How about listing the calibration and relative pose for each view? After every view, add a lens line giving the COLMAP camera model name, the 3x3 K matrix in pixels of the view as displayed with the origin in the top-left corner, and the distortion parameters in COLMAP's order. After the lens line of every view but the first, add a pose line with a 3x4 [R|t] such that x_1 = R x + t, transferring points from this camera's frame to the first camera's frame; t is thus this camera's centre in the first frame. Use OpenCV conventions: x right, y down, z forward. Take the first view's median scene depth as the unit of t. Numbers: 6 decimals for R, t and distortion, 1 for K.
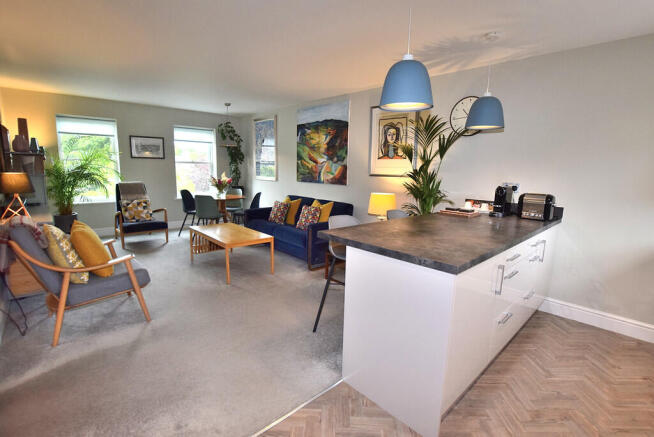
lens RADIAL K [[296.1, 0, 327.0], [0, 296.1, 218.5], [0, 0, 1]] dist [-0.062812, 0.015635]
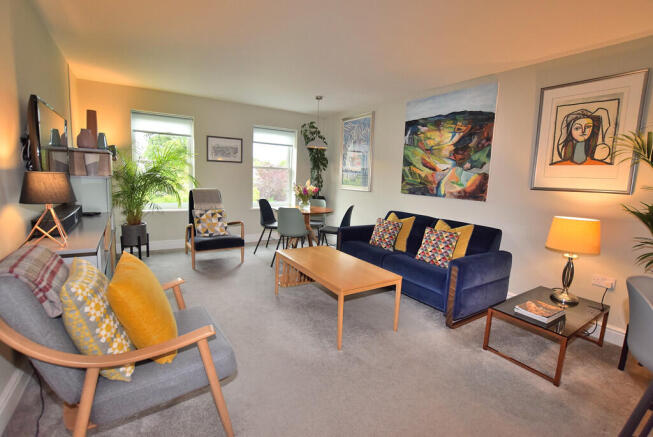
lens RADIAL K [[295.6, 0, 326.5], [0, 295.6, 218.5], [0, 0, 1]] dist [-0.062812, 0.015635]
pose [[0.981092, 0.040515, -0.189253, -0.170872], [-0.046654, 0.998516, -0.028095, -0.032352], [0.187834, 0.036393, 0.981526, 0.232316]]
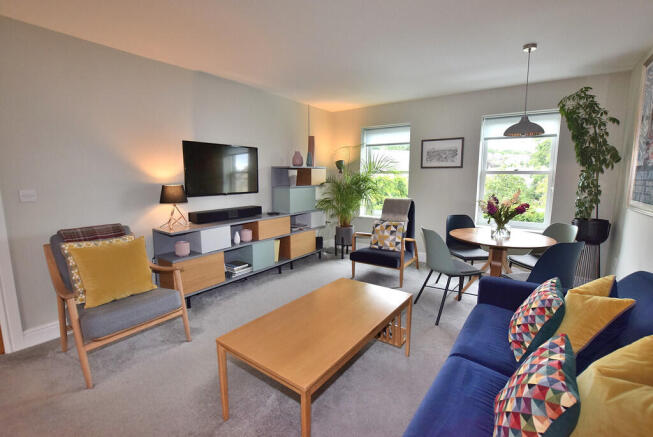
lens RADIAL K [[295.6, 0, 326.5], [0, 295.6, 218.5], [0, 0, 1]] dist [-0.062812, 0.015635]
pose [[0.166098, 0.113994, -0.979498, 0.101076], [-0.156232, 0.983792, 0.088001, -0.121454], [0.973654, 0.138412, 0.181215, 0.717208]]
